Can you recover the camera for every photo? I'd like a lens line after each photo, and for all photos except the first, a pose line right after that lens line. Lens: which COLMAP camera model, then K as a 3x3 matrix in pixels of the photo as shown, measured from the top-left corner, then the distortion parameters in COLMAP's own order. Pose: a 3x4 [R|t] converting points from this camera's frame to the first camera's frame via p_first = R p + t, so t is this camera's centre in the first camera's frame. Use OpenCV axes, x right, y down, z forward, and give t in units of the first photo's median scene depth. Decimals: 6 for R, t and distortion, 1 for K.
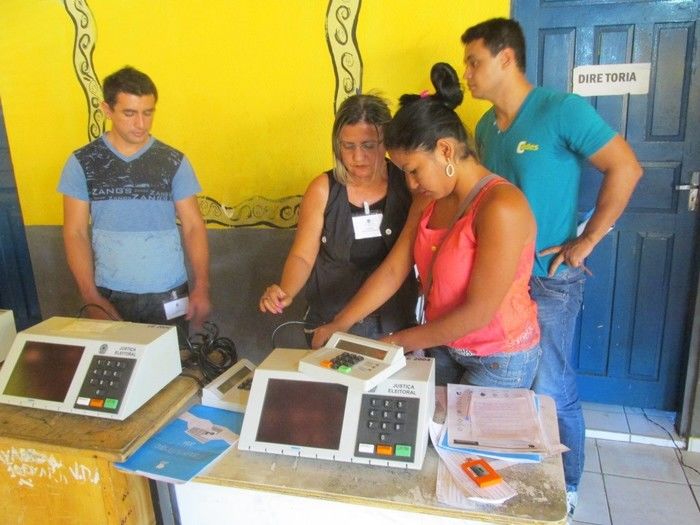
lens RADIAL K [[571.7, 0, 342.4], [0, 571.7, 257.4], [0, 0, 1]] dist [0.016667, -0.027643]
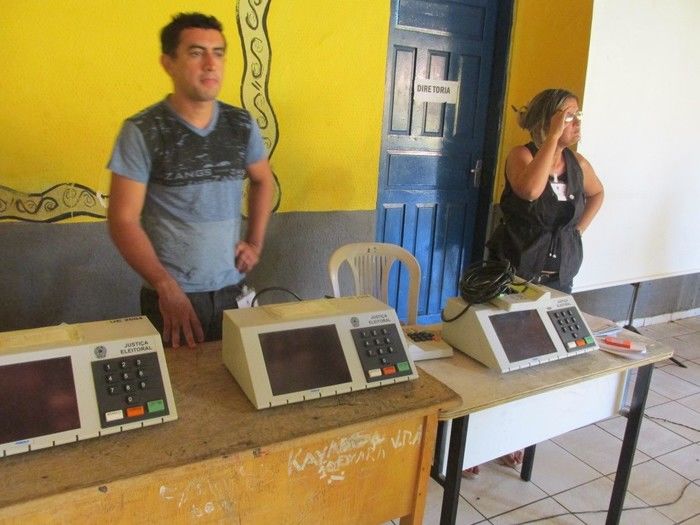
lens RADIAL K [[571.7, 0, 355.5], [0, 571.7, 261.6], [0, 0, 1]] dist [0.016667, -0.027643]
pose [[0.720947, -0.107758, 0.684561, -0.609534], [0.094411, 0.993899, 0.057022, -0.003941], [-0.686529, 0.023520, 0.726722, 0.149597]]
